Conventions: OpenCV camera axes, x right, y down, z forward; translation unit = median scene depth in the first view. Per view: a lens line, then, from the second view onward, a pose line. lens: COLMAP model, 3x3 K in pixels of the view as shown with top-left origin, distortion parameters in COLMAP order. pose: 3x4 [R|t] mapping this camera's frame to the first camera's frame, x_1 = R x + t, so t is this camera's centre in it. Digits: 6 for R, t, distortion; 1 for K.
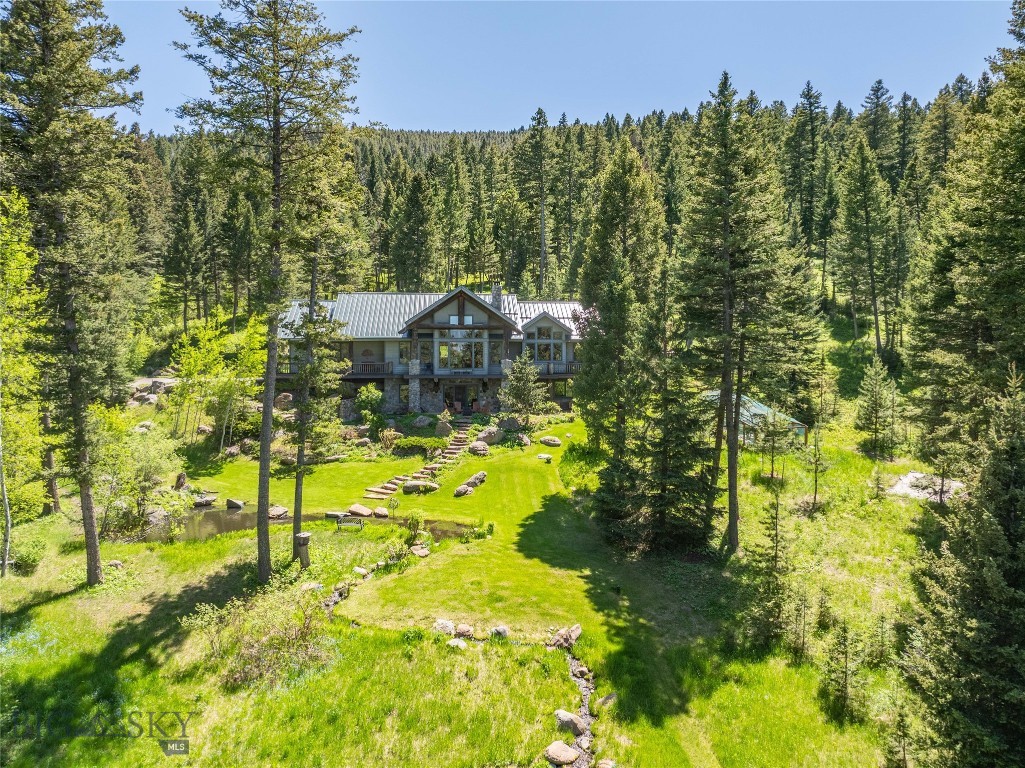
lens RADIAL K [[723.2, 0, 516.5], [0, 723.2, 382.4], [0, 0, 1]] dist [-0.034477, -0.001973]
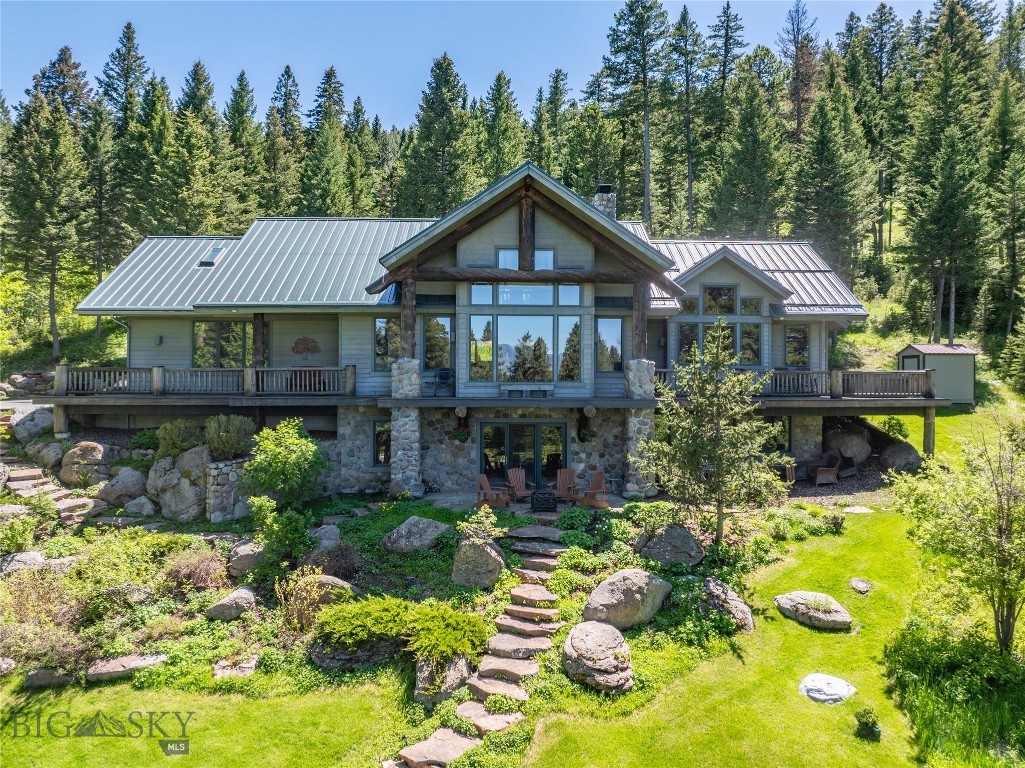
lens RADIAL K [[723.2, 0, 521.4], [0, 723.2, 384.8], [0, 0, 1]] dist [-0.034477, -0.001973]
pose [[0.998497, 0.003720, -0.054682, -0.067803], [-0.005090, 0.999676, -0.024920, -0.009660], [0.054572, 0.025161, 0.998193, 0.718932]]
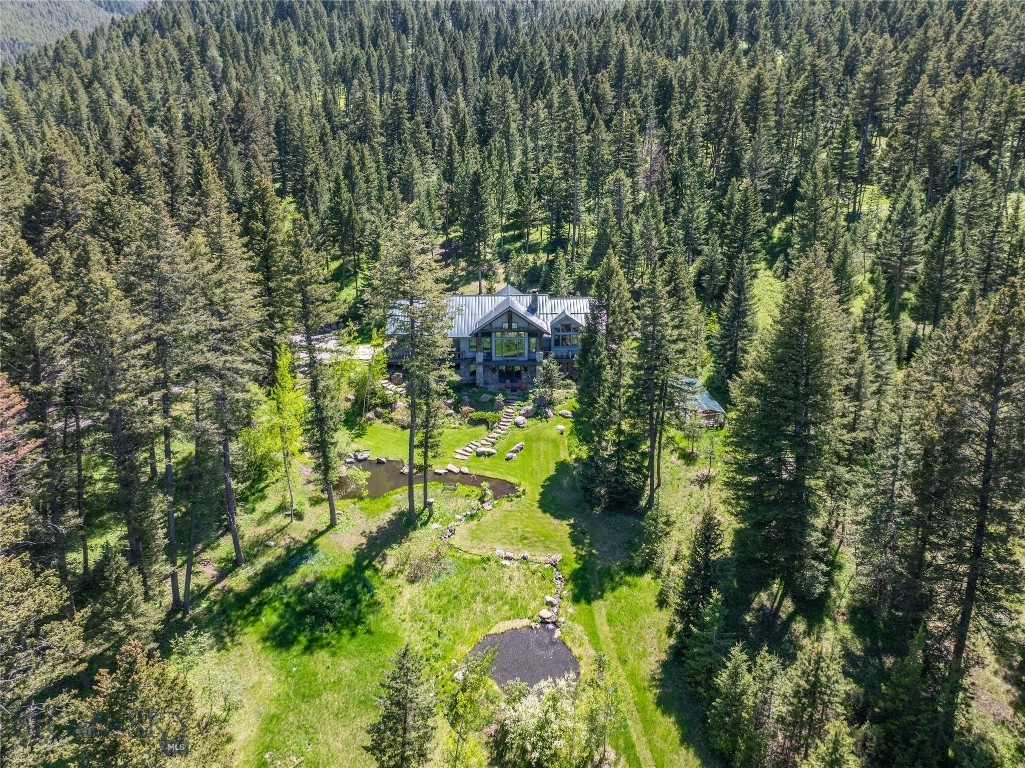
lens RADIAL K [[723.2, 0, 508.3], [0, 723.2, 383.9], [0, 0, 1]] dist [-0.034477, -0.001973]
pose [[0.996078, 0.014406, -0.087301, 0.063271], [0.008129, 0.967587, 0.252408, -0.412068], [0.088107, -0.252128, 0.963675, -0.569961]]
